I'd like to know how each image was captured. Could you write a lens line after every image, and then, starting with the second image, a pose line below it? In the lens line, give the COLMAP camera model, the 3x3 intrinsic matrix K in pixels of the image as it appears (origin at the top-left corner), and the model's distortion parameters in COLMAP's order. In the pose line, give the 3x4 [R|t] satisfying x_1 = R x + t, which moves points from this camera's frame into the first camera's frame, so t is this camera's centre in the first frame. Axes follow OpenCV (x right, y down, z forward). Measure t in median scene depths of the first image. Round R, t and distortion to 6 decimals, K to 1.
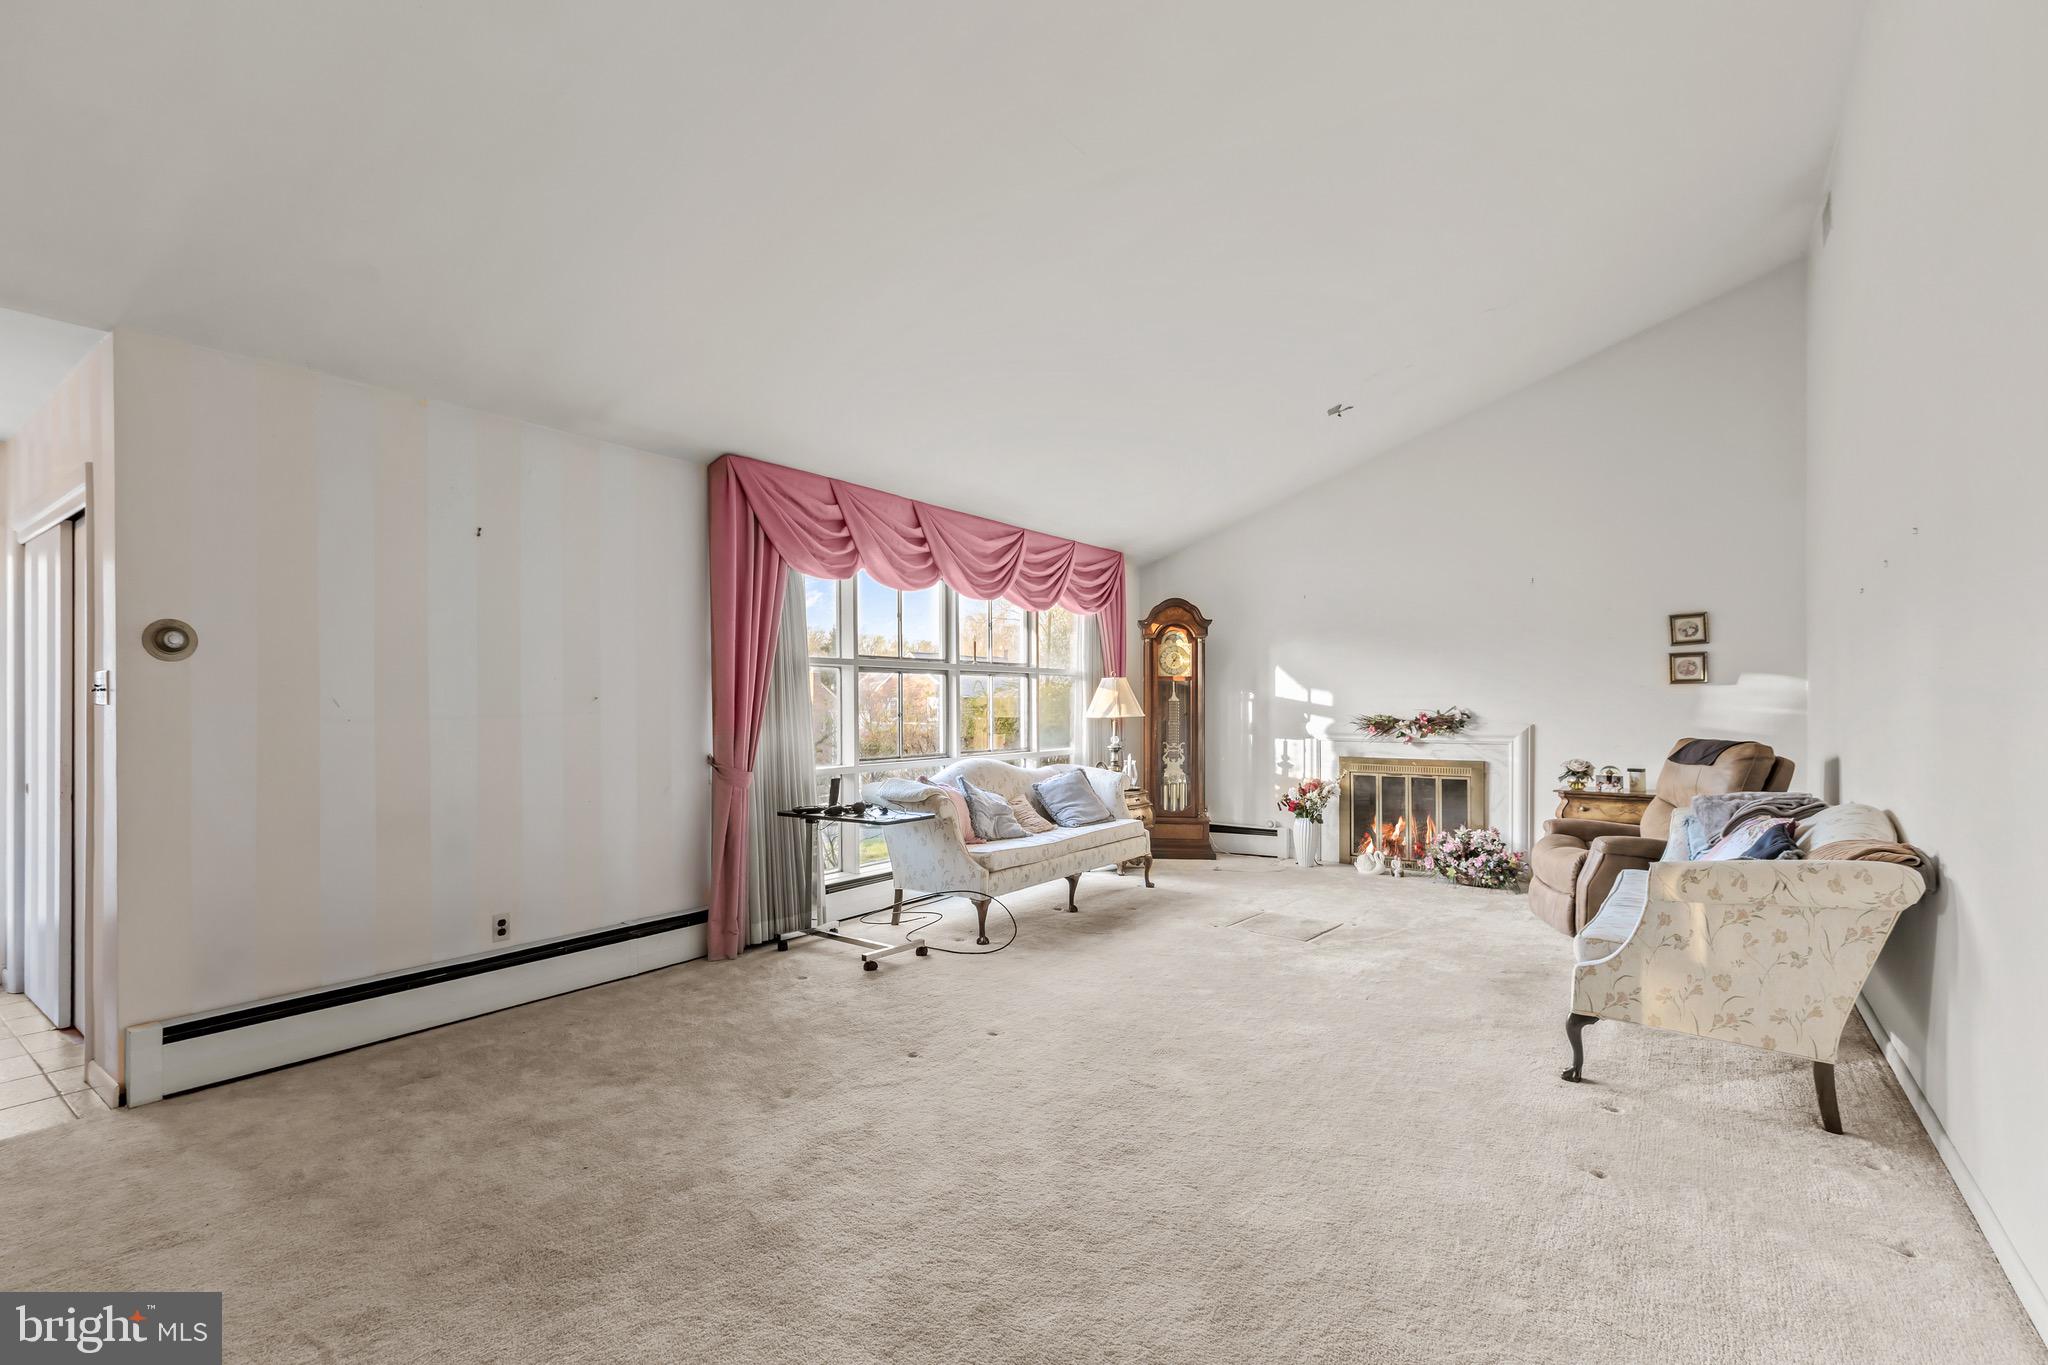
lens RADIAL K [[924.2, 0, 1015.4], [0, 924.2, 703.7], [0, 0, 1]] dist [0.002084, 0.000187]
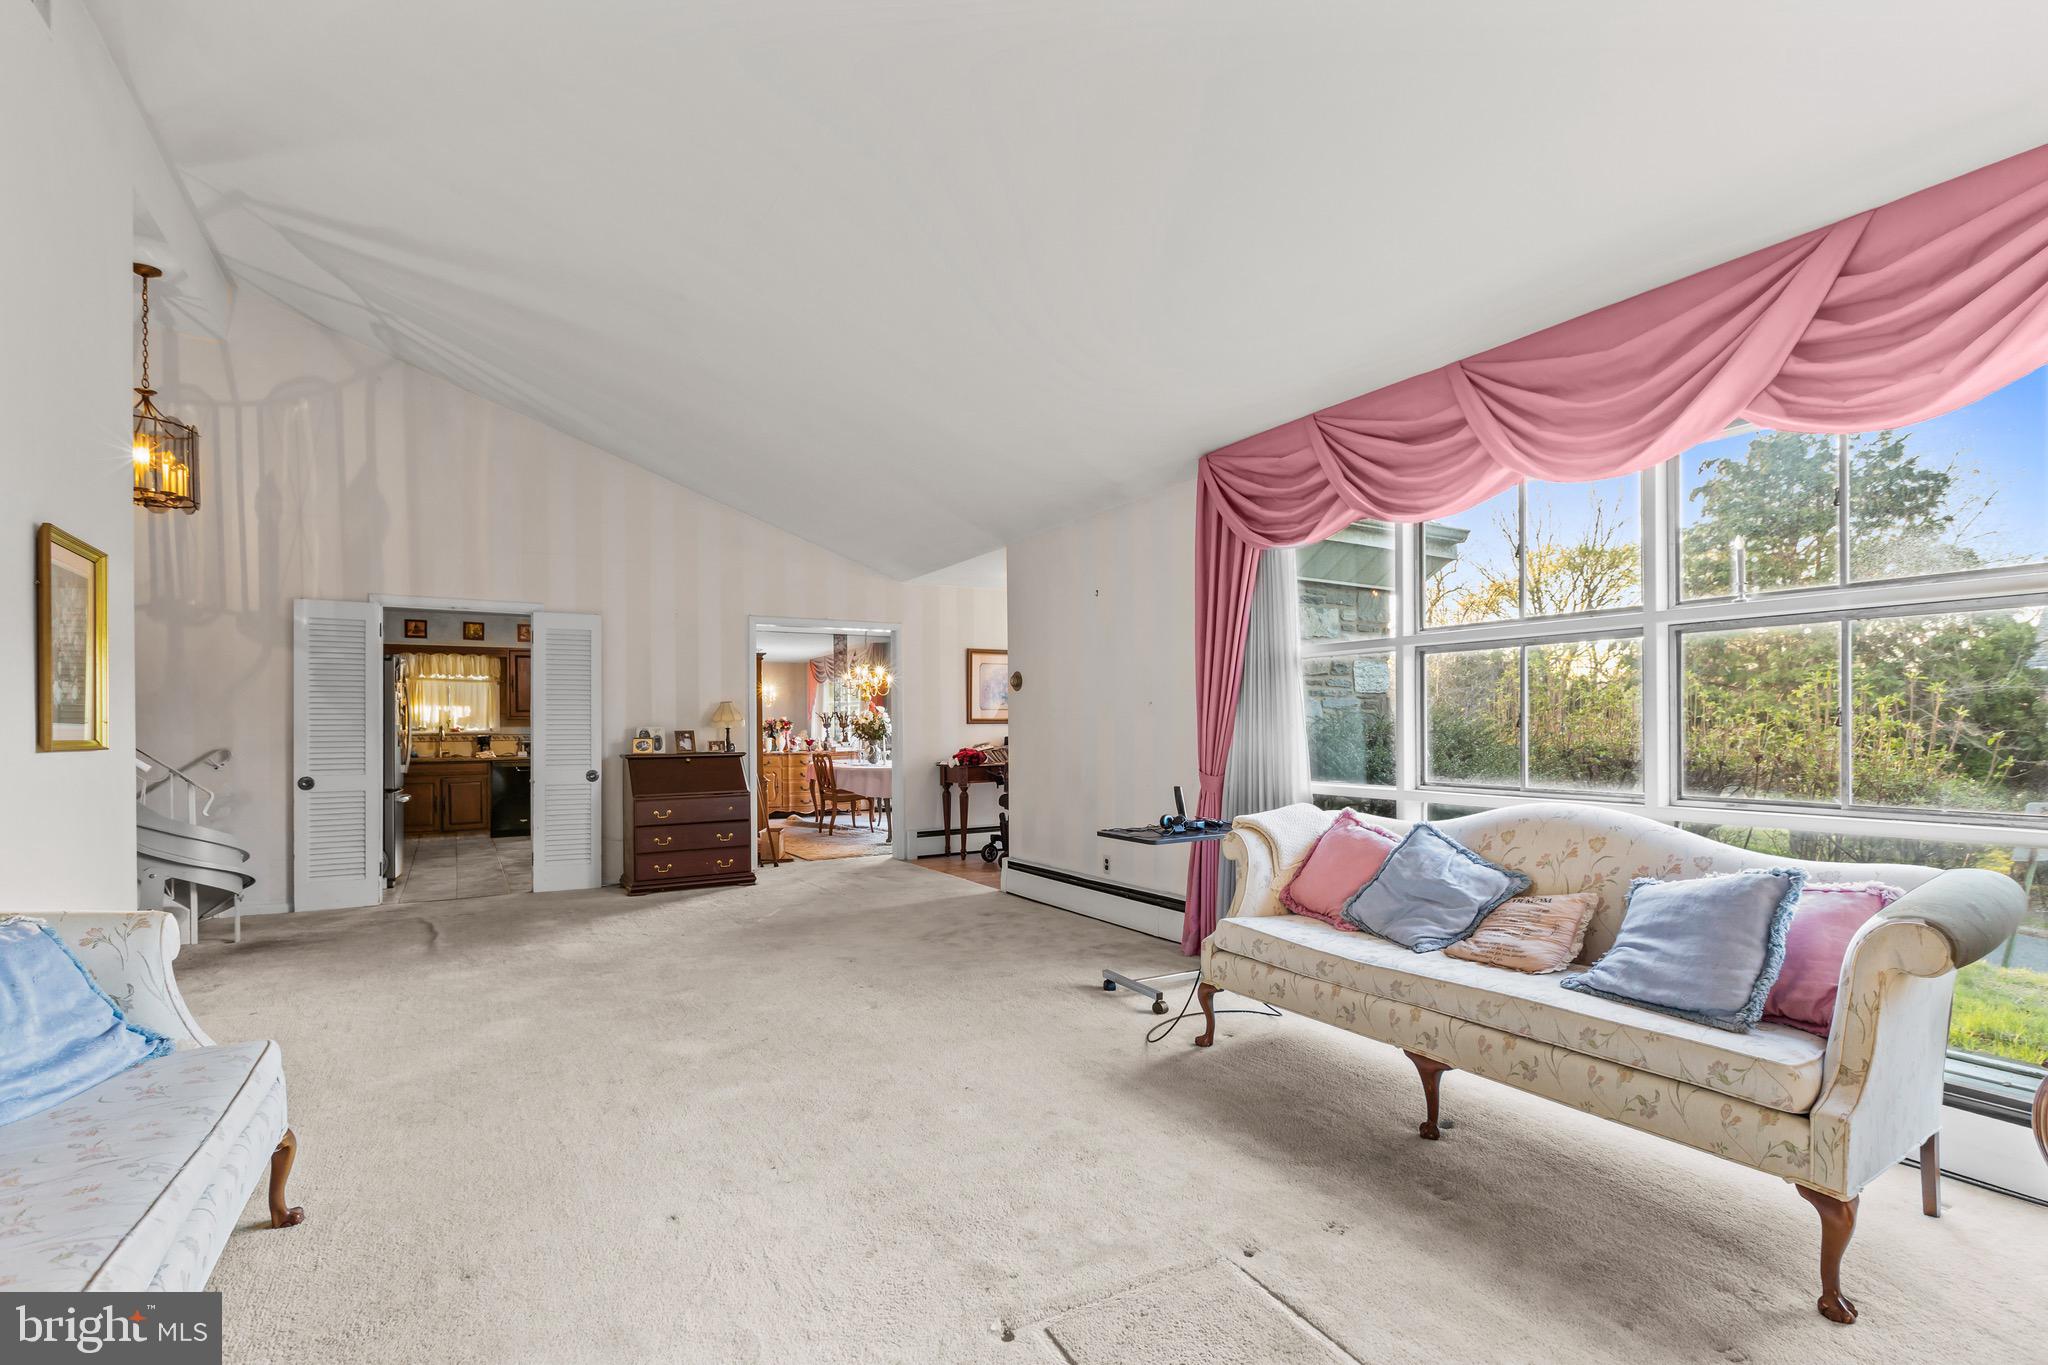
lens RADIAL K [[923.1, 0, 1027.4], [0, 923.1, 717.7], [0, 0, 1]] dist [-0.001683, -0.000190]
pose [[-0.379311, -0.002854, -0.925265, 0.532610], [0.007072, 0.999957, -0.005984, 0.012678], [0.925242, -0.008813, -0.379274, 0.919735]]
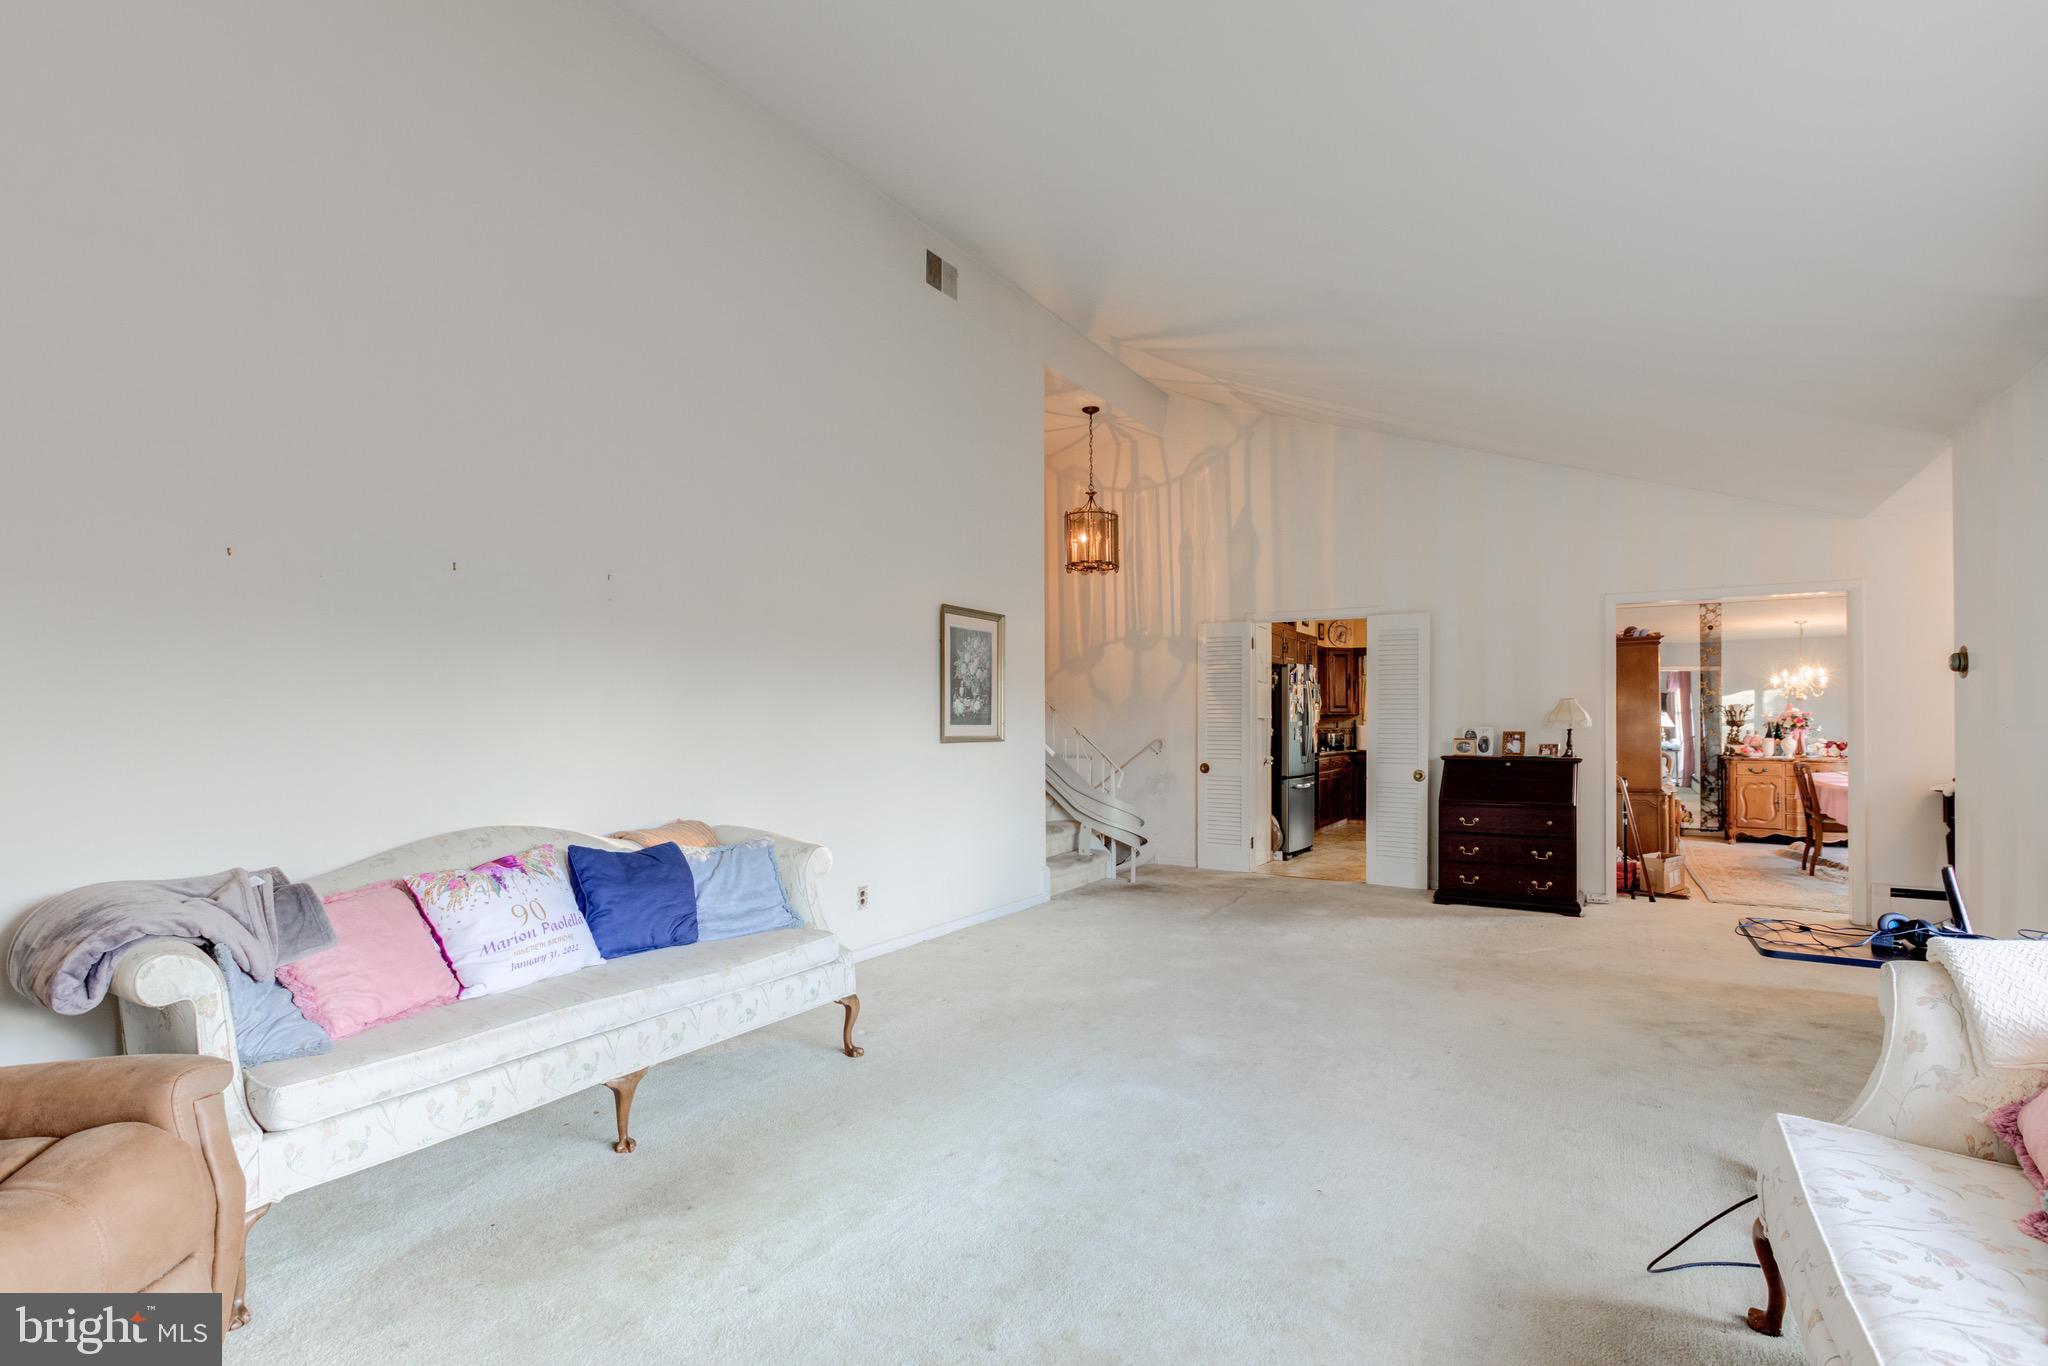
lens RADIAL K [[951.3, 0, 1047.0], [0, 951.3, 709.4], [0, 0, 1]] dist [-0.013022, 0.000210]
pose [[-0.995753, 0.002047, -0.092046, 0.244356], [0.002693, 0.999973, -0.006893, 0.000018], [0.092029, -0.007112, -0.995731, 1.101799]]
